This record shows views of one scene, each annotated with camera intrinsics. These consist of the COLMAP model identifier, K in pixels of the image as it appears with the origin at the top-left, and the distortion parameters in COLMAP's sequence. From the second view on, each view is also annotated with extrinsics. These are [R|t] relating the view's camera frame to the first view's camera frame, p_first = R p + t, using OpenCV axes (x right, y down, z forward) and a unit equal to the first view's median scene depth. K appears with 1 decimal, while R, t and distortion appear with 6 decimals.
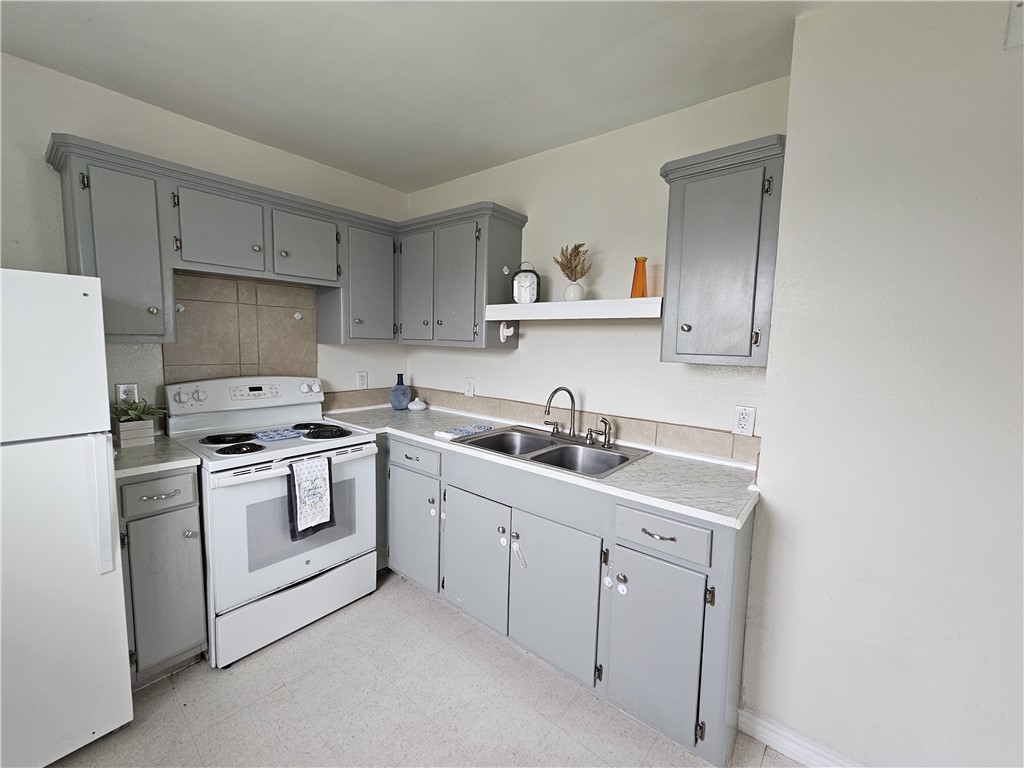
lens RADIAL K [[417.6, 0, 512.1], [0, 417.6, 381.9], [0, 0, 1]] dist [-0.001482, 0.000118]
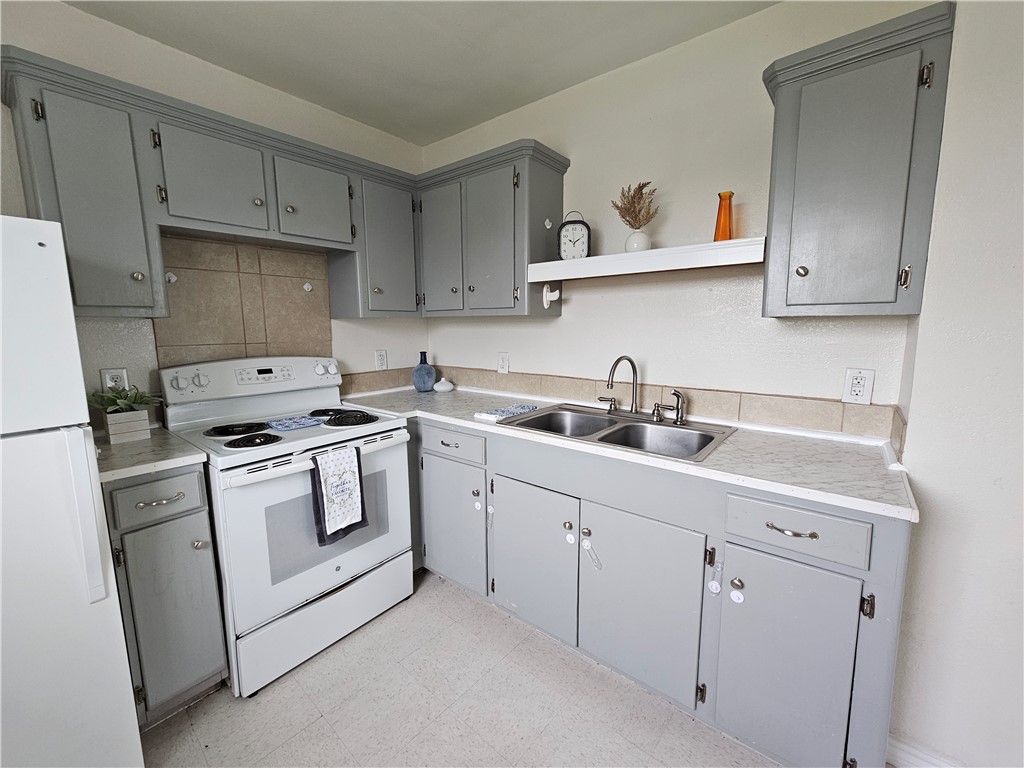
lens RADIAL K [[417.6, 0, 512.1], [0, 417.6, 381.9], [0, 0, 1]] dist [-0.001482, 0.000118]
pose [[0.999419, -0.034024, -0.001741, -0.114620], [0.034066, 0.998668, 0.038761, 0.025300], [0.000420, -0.038797, 0.999247, 0.151743]]
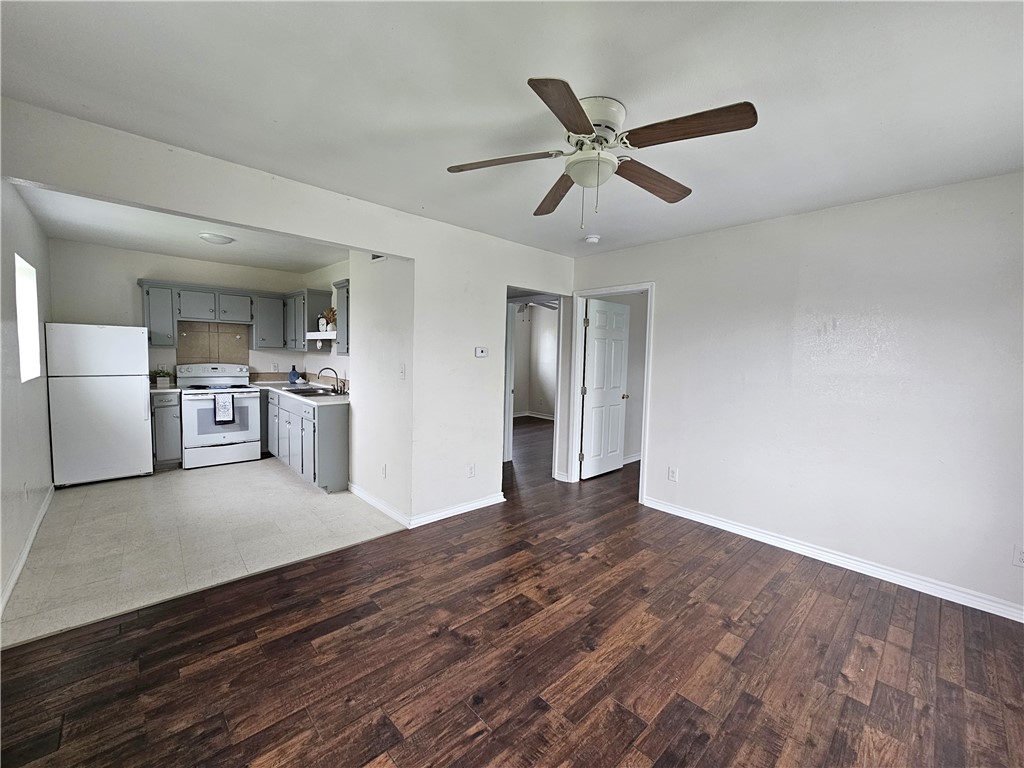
lens RADIAL K [[417.6, 0, 512.1], [0, 417.6, 381.9], [0, 0, 1]] dist [-0.001482, 0.000118]
pose [[0.991155, 0.013163, -0.132053, 1.510249], [-0.017182, 0.999422, -0.029344, 0.147610], [0.131591, 0.031353, 0.990808, -1.224307]]
